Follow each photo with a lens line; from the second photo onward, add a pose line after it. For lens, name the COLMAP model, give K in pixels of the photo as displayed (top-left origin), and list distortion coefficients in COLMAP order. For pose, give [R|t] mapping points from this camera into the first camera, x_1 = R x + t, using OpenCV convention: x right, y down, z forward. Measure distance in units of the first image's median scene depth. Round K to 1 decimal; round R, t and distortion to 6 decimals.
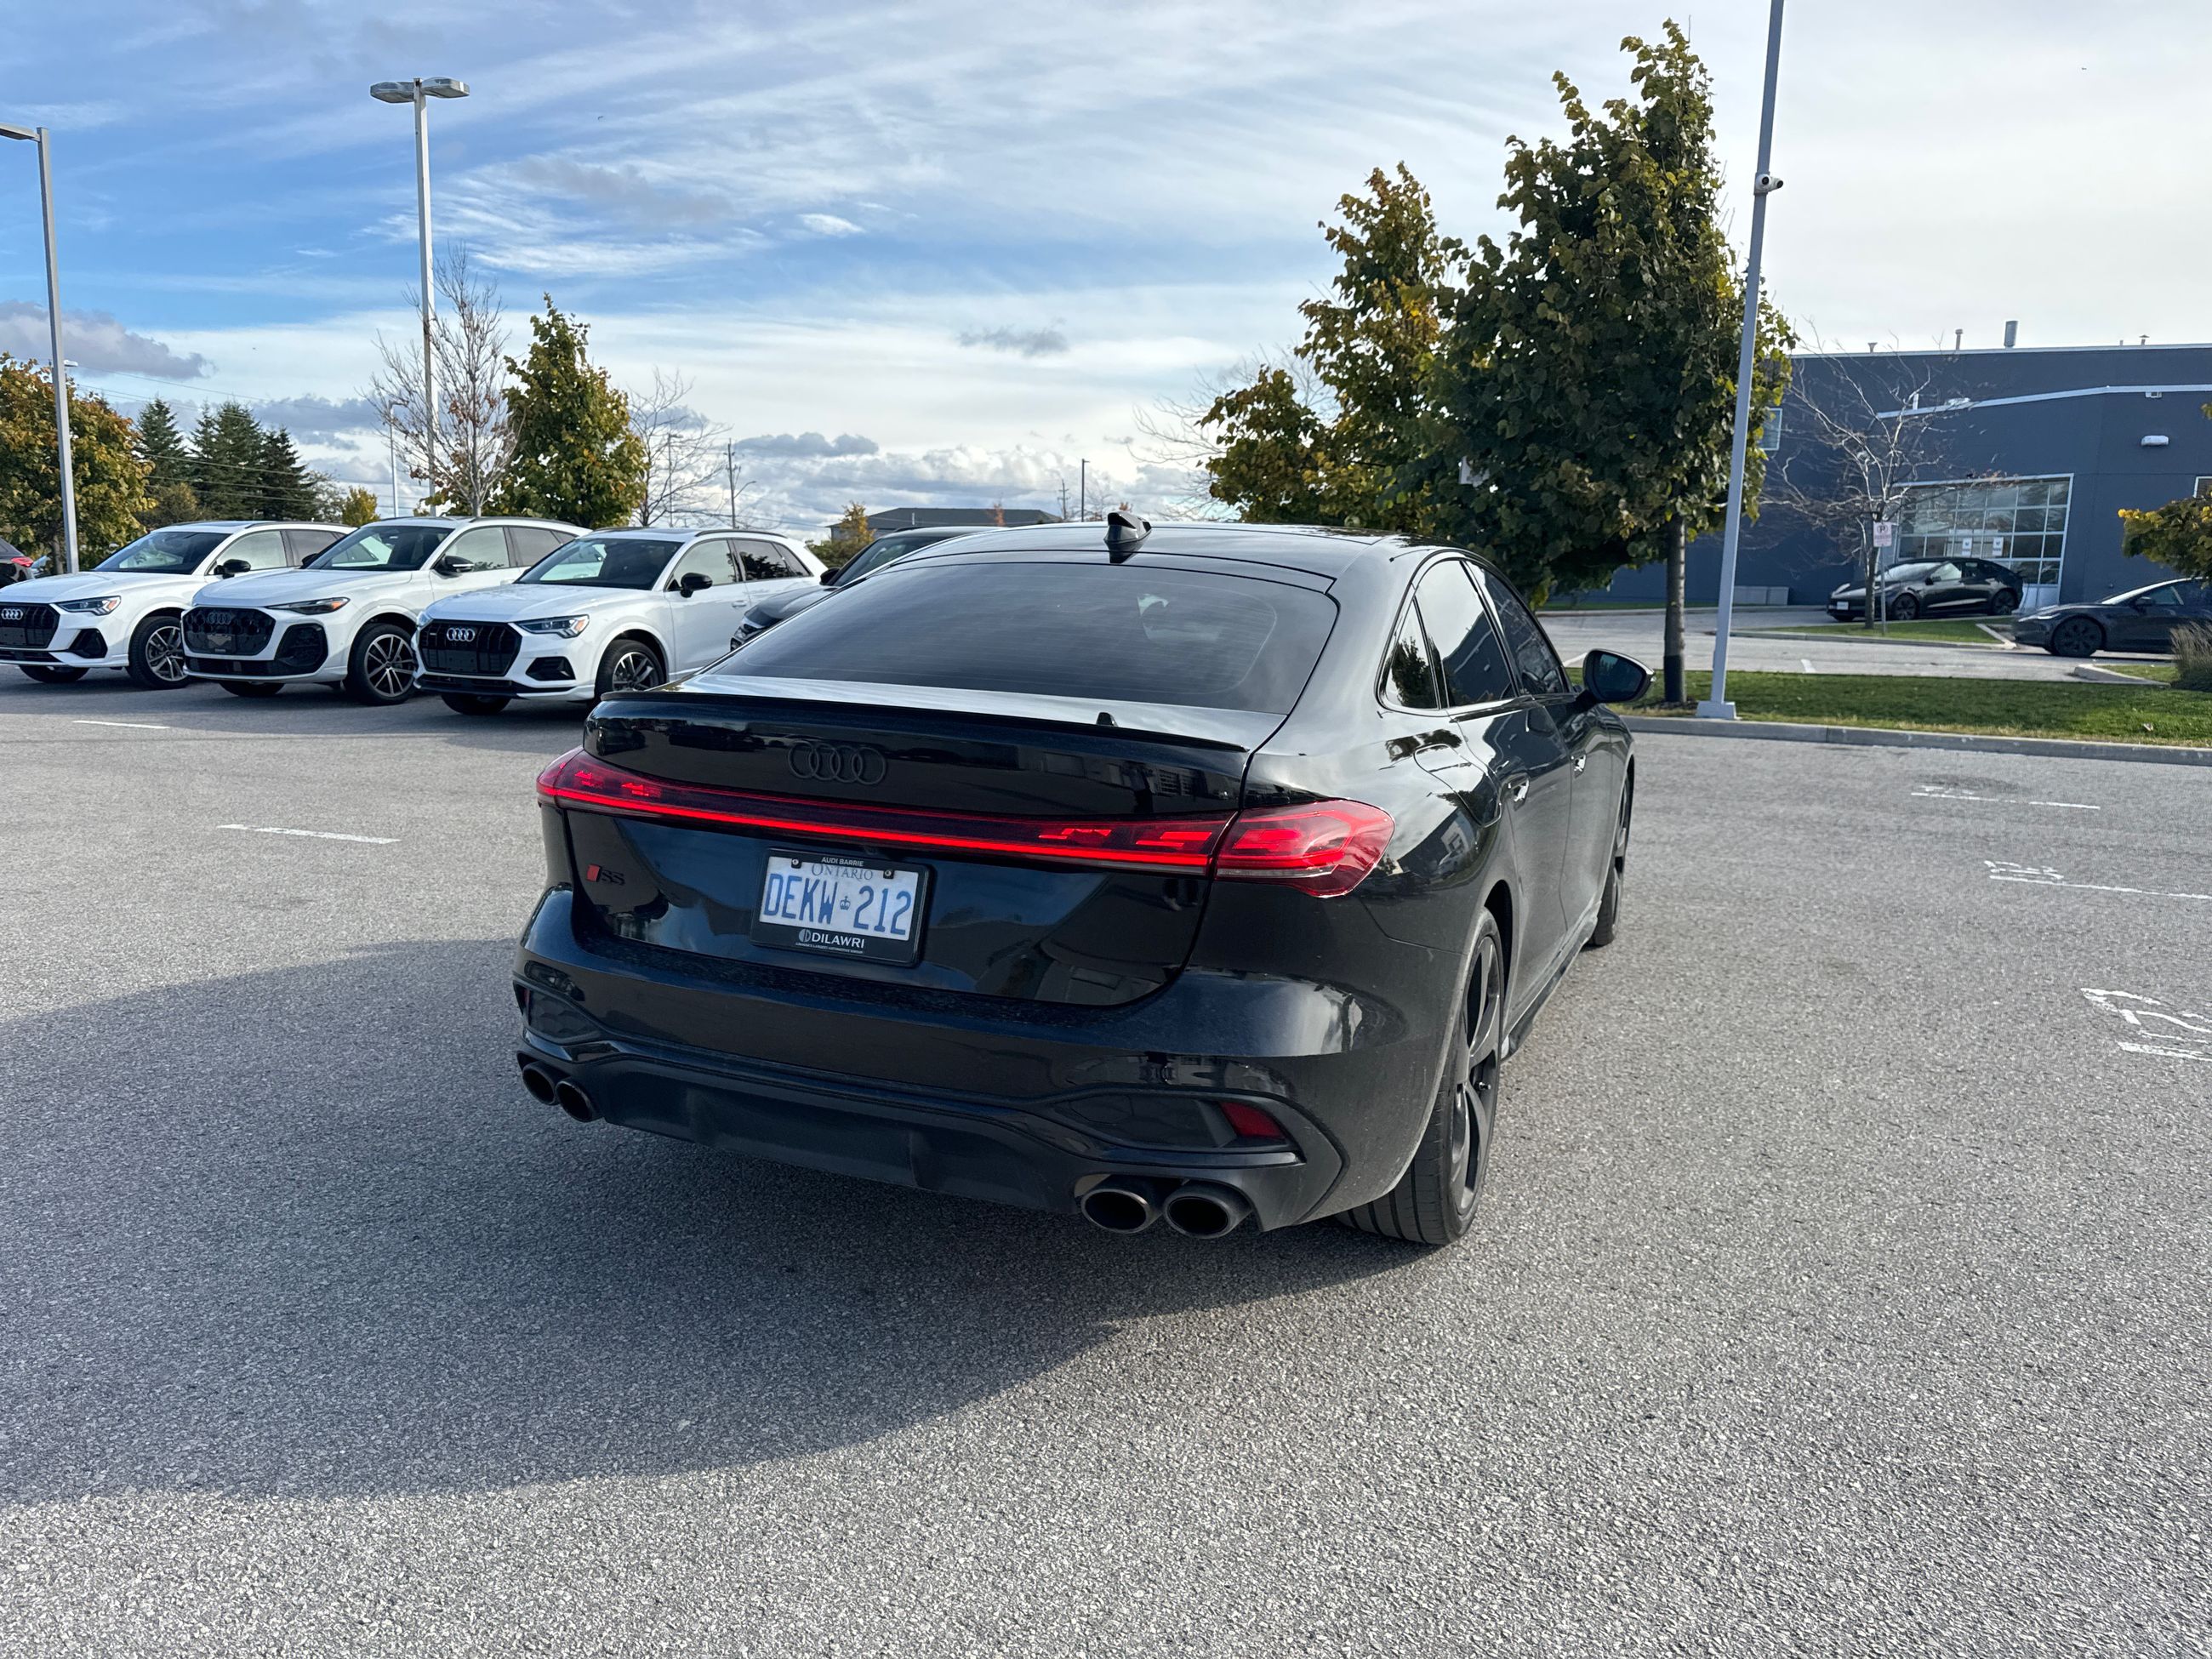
lens RADIAL K [[1543.1, 0, 1100.9], [0, 1543.1, 842.5], [0, 0, 1]] dist [0.035708, -0.040509]
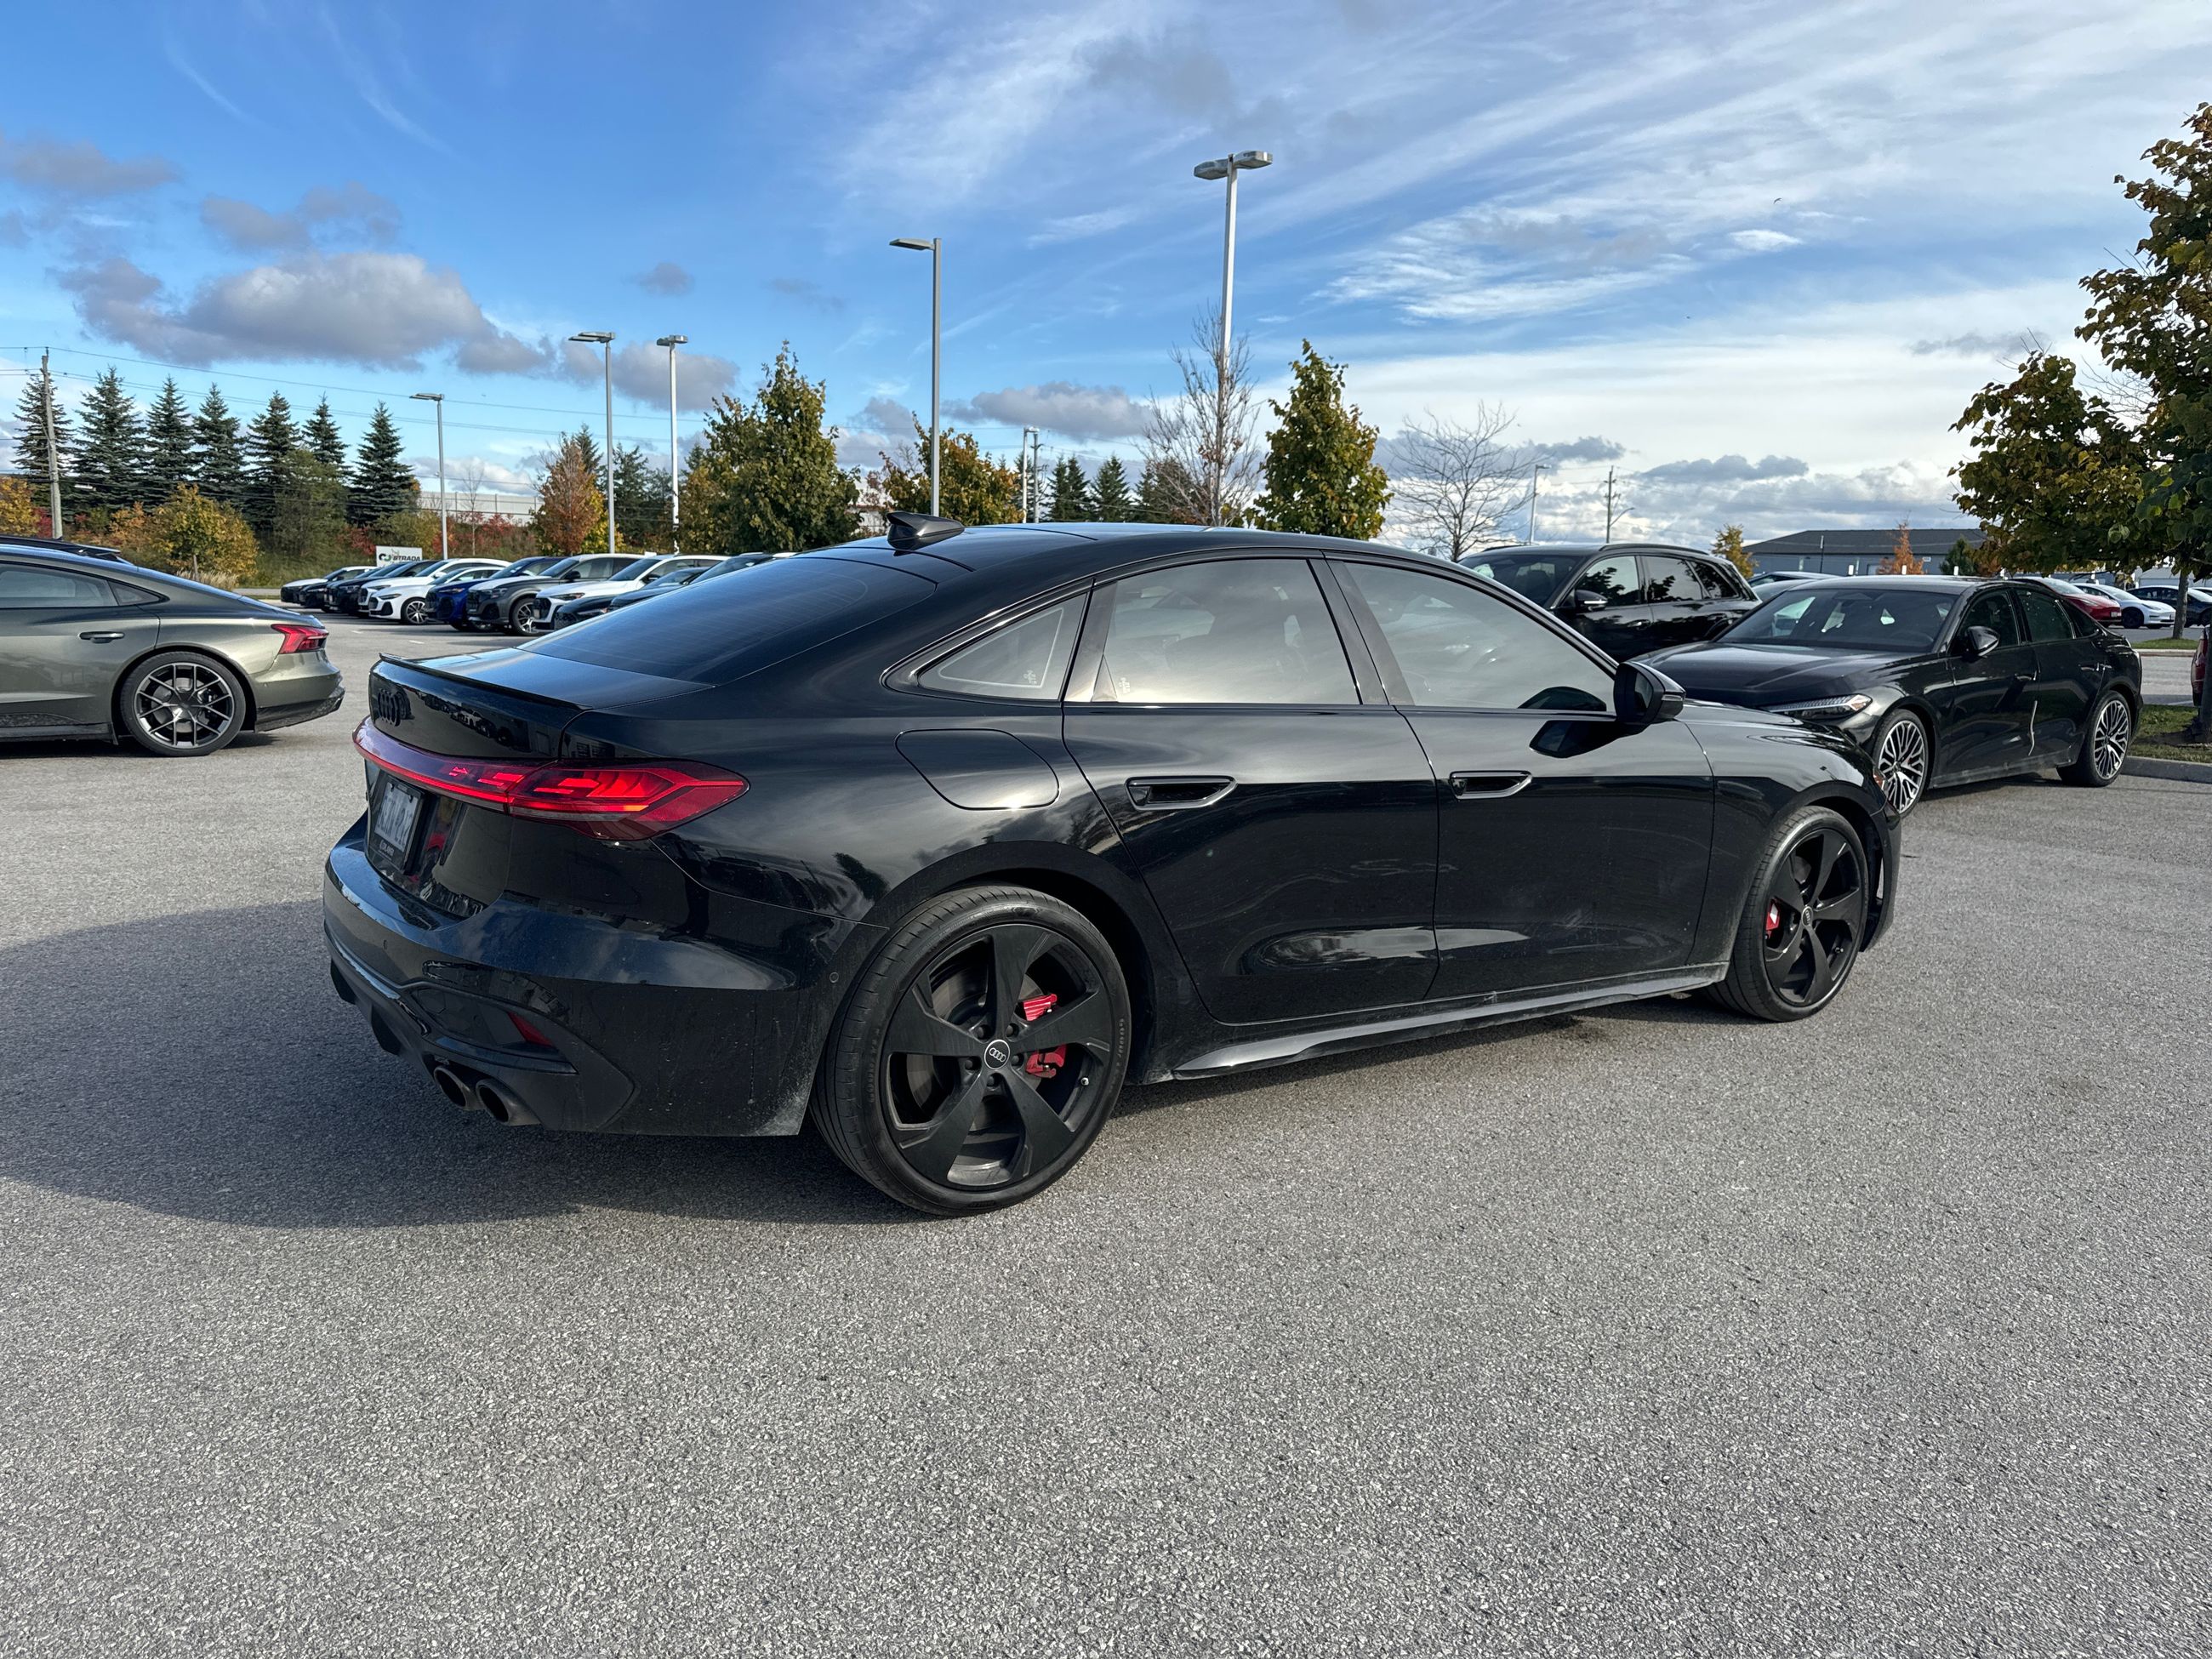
lens RADIAL K [[1543.1, 0, 1130.8], [0, 1543.1, 827.1], [0, 0, 1]] dist [0.035708, -0.040509]
pose [[0.860859, 0.077237, -0.502947, 0.190754], [-0.091559, 0.995792, -0.003794, -0.001083], [0.500538, 0.049315, 0.864309, 0.038707]]
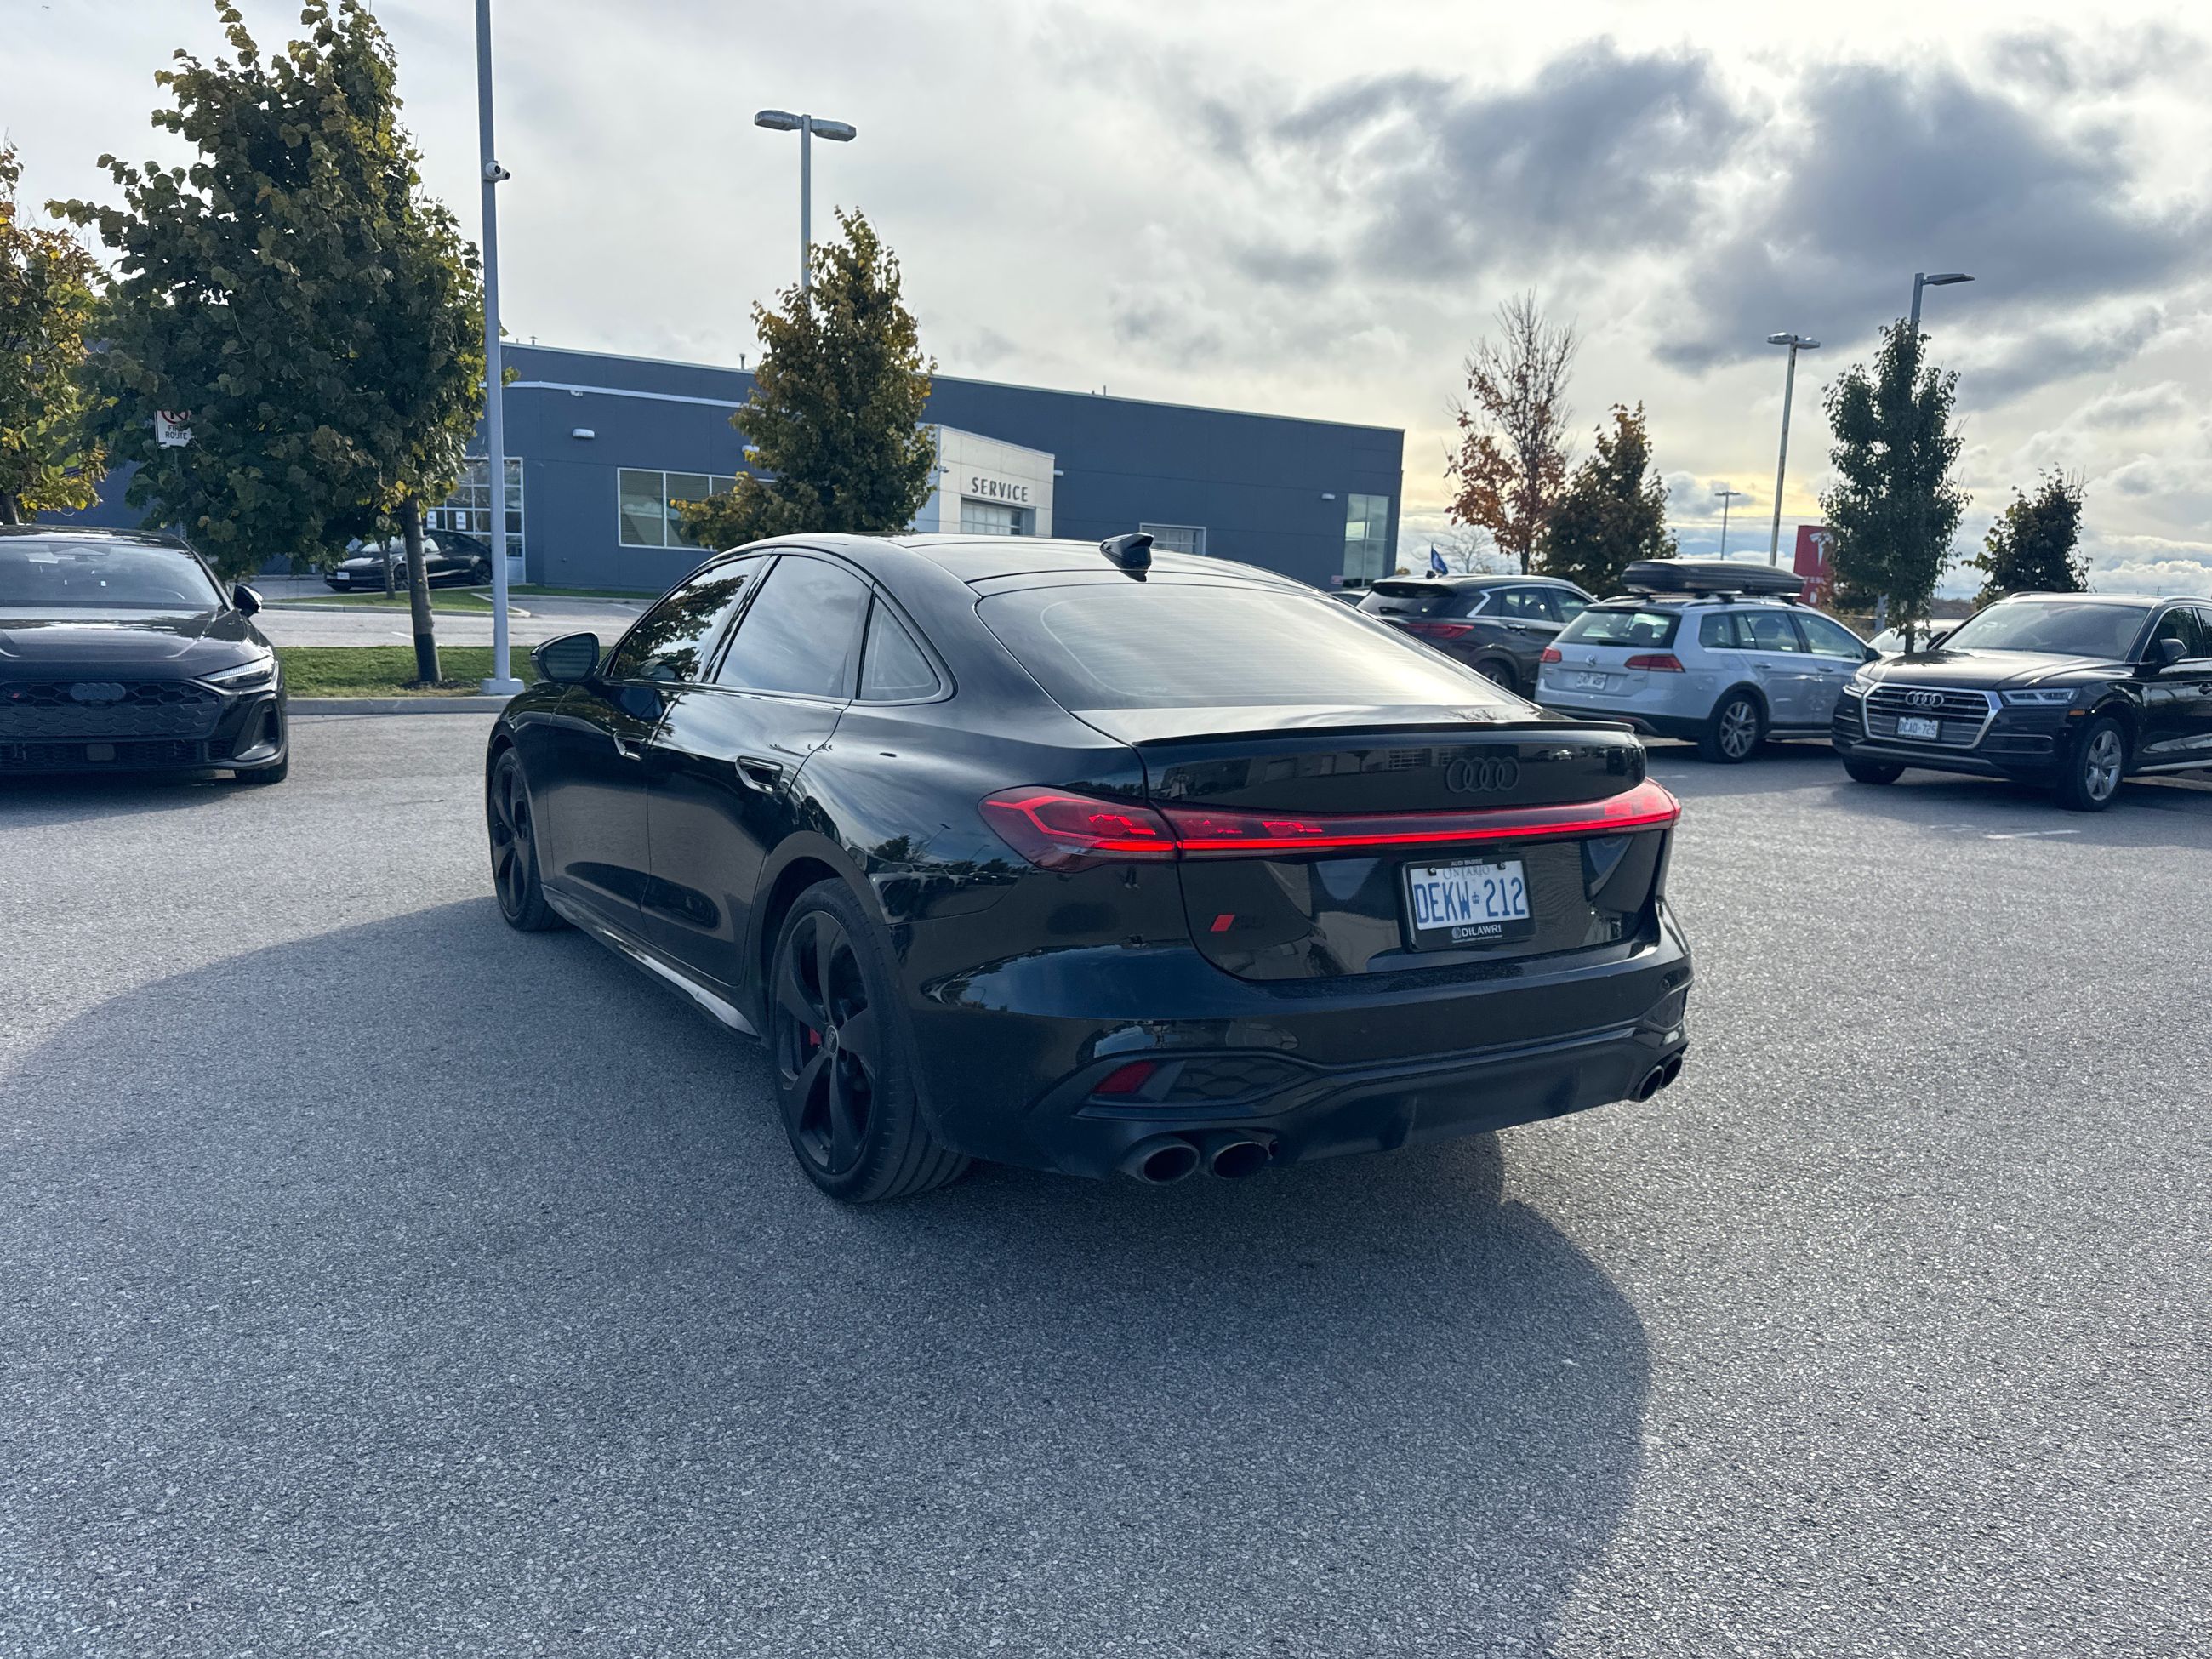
lens RADIAL K [[1543.1, 0, 1087.6], [0, 1543.1, 844.5], [0, 0, 1]] dist [0.035708, -0.040509]
pose [[0.574998, -0.138035, 0.806427, -0.241160], [0.119985, 0.989235, 0.083774, -0.025135], [-0.809309, 0.048589, 0.585370, 0.108245]]
